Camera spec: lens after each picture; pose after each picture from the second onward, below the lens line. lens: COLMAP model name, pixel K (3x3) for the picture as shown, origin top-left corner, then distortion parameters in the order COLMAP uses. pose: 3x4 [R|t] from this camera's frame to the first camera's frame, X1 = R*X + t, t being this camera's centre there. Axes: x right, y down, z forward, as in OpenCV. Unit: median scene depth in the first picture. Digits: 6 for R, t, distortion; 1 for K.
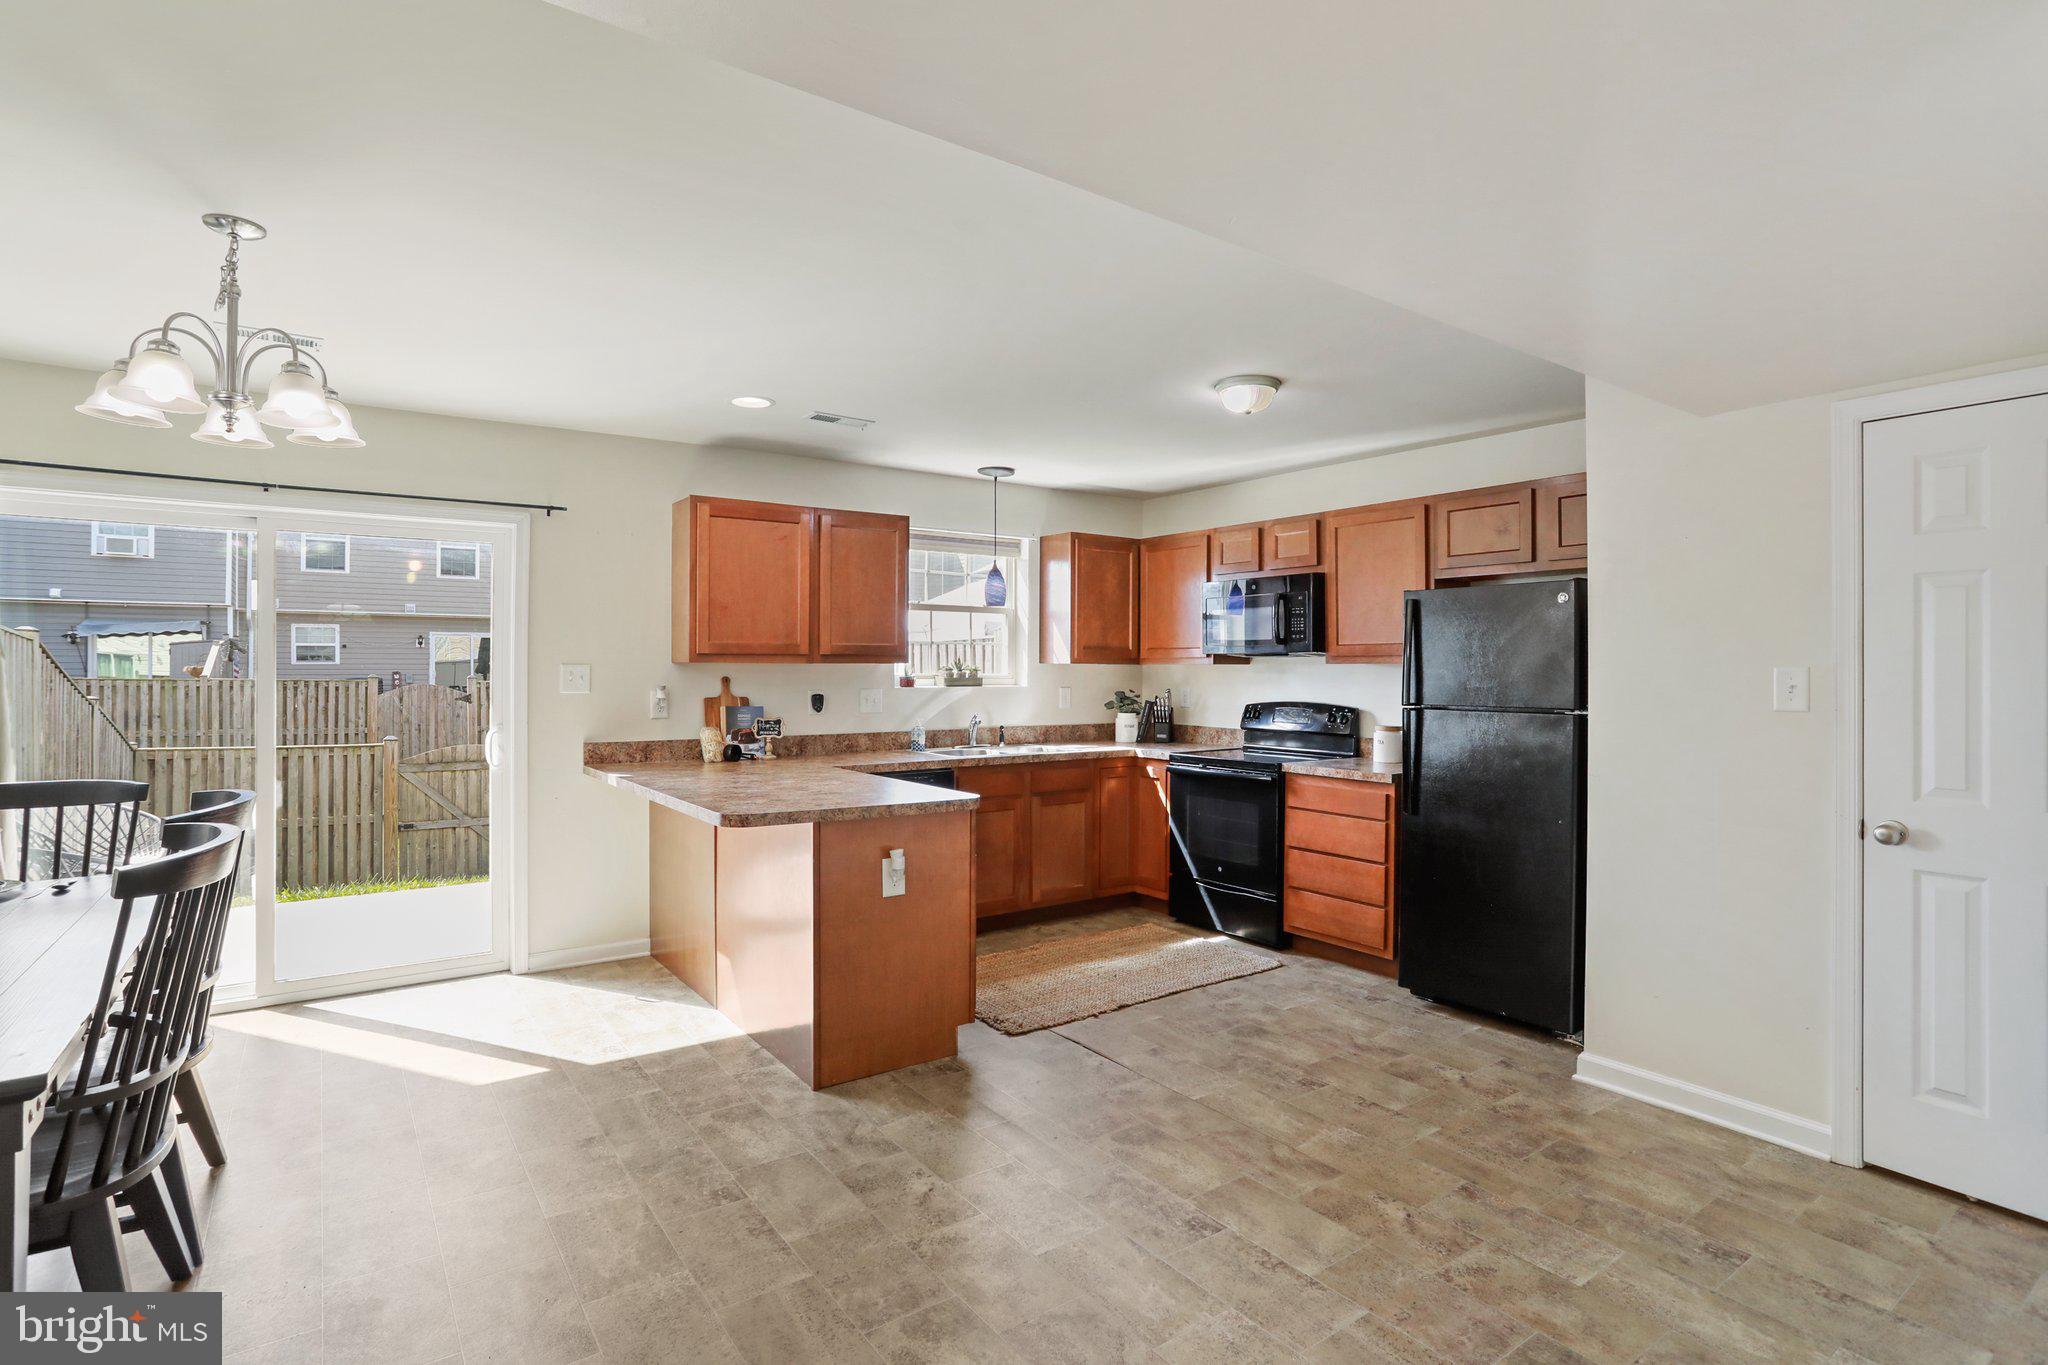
lens RADIAL K [[1028.6, 0, 1024.0], [0, 1028.6, 682.5], [0, 0, 1]] dist [-0.077489, 0.038856]
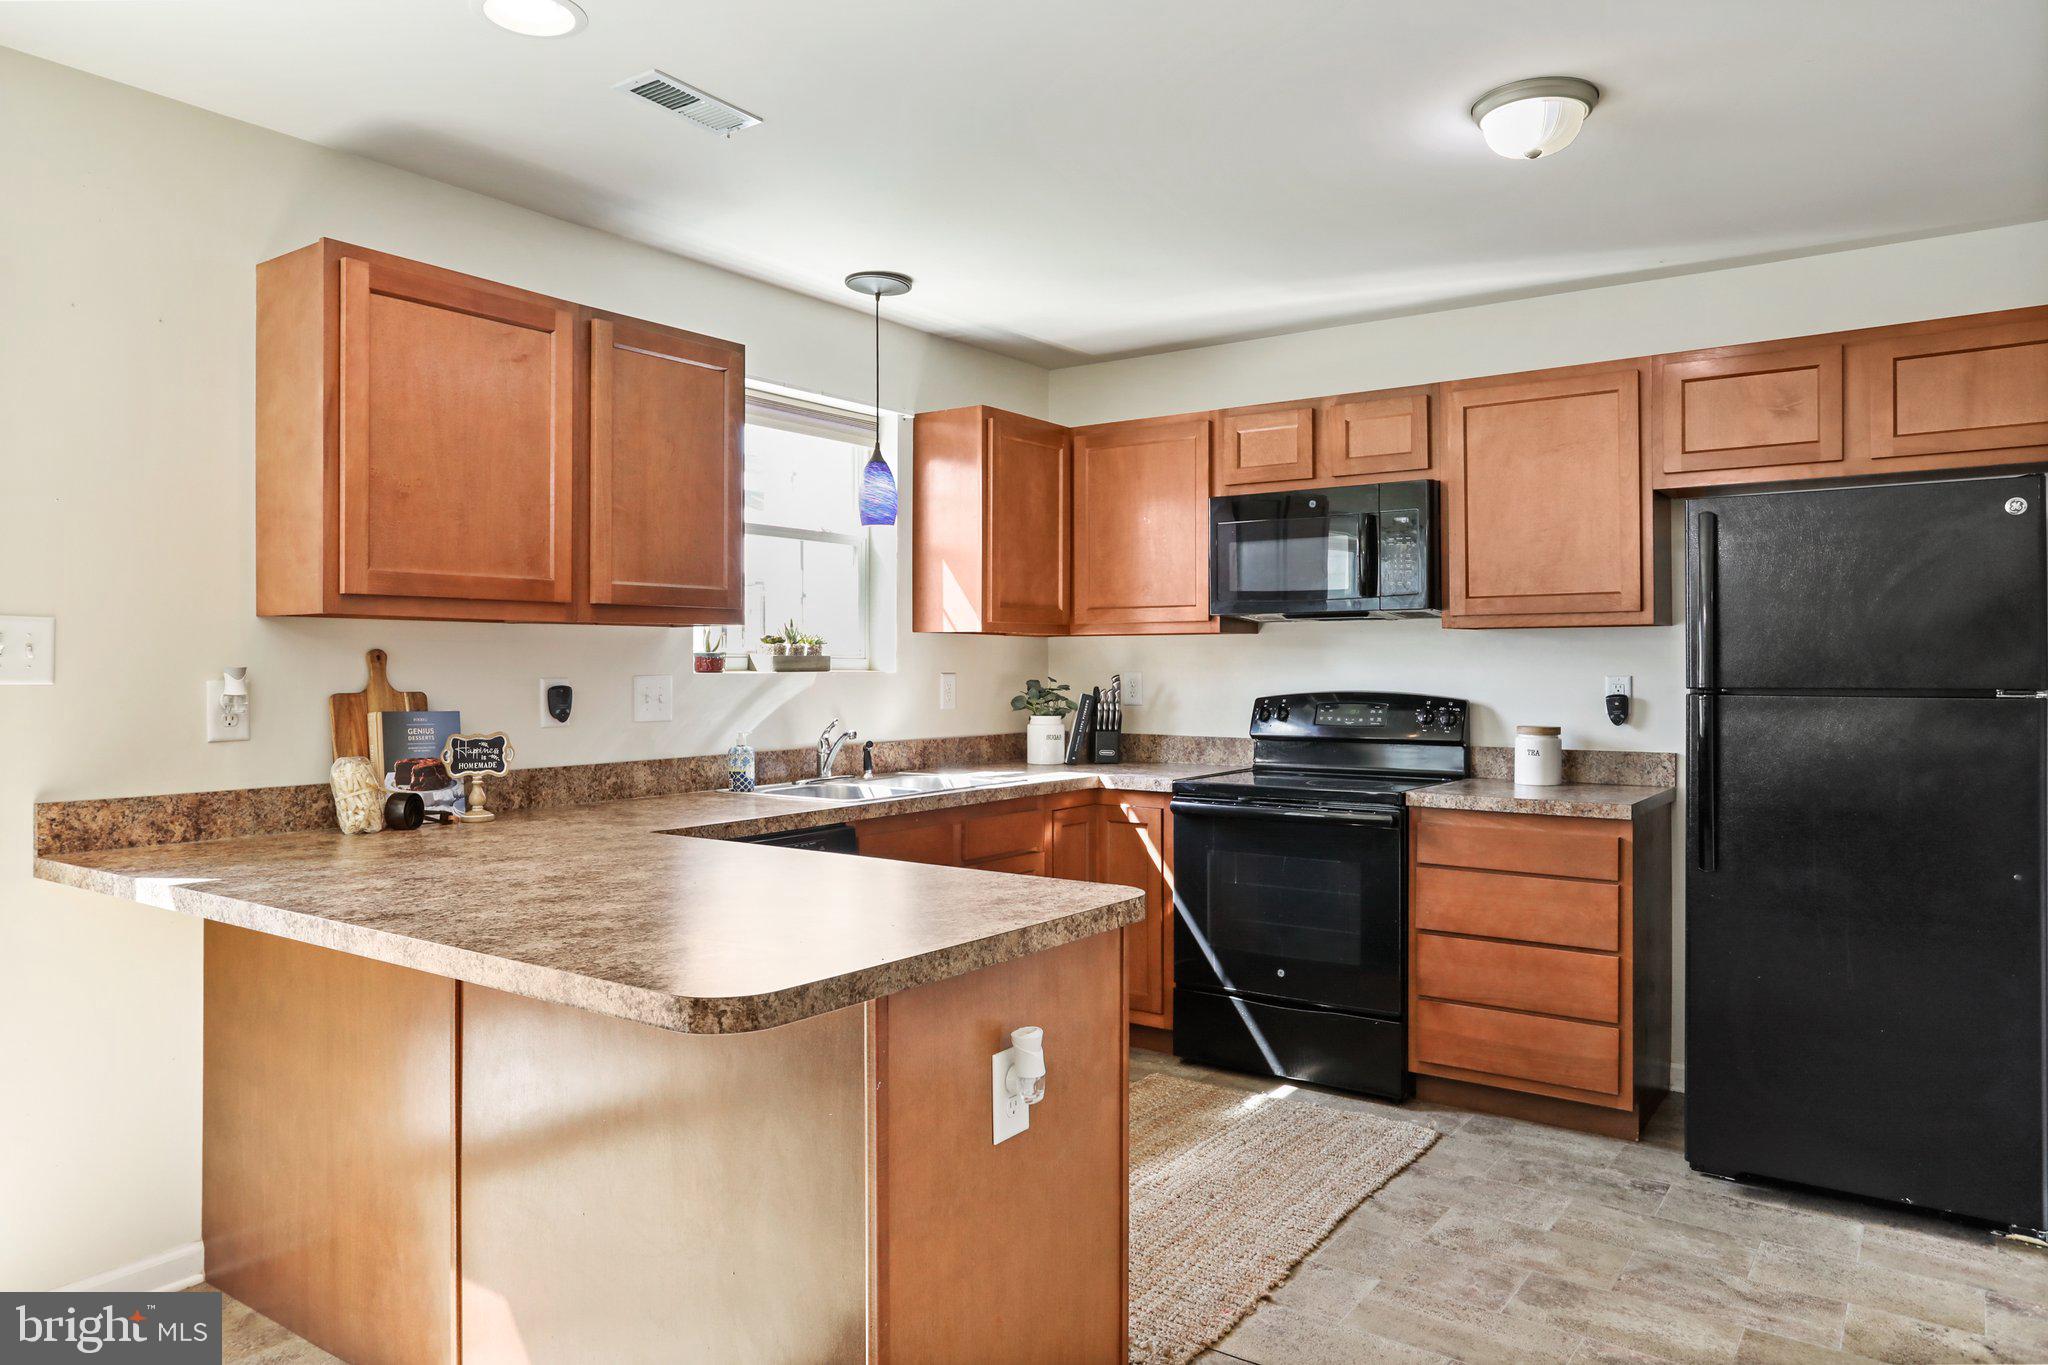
lens RADIAL K [[1365.1, 0, 1056.2], [0, 1365.1, 669.4], [0, 0, 1]] dist [-0.038100, 0.040239]
pose [[0.943948, -0.005627, 0.330046, -0.201290], [0.008651, 0.999933, -0.007693, 0.011077], [-0.329980, 0.010117, 0.943934, 0.305742]]
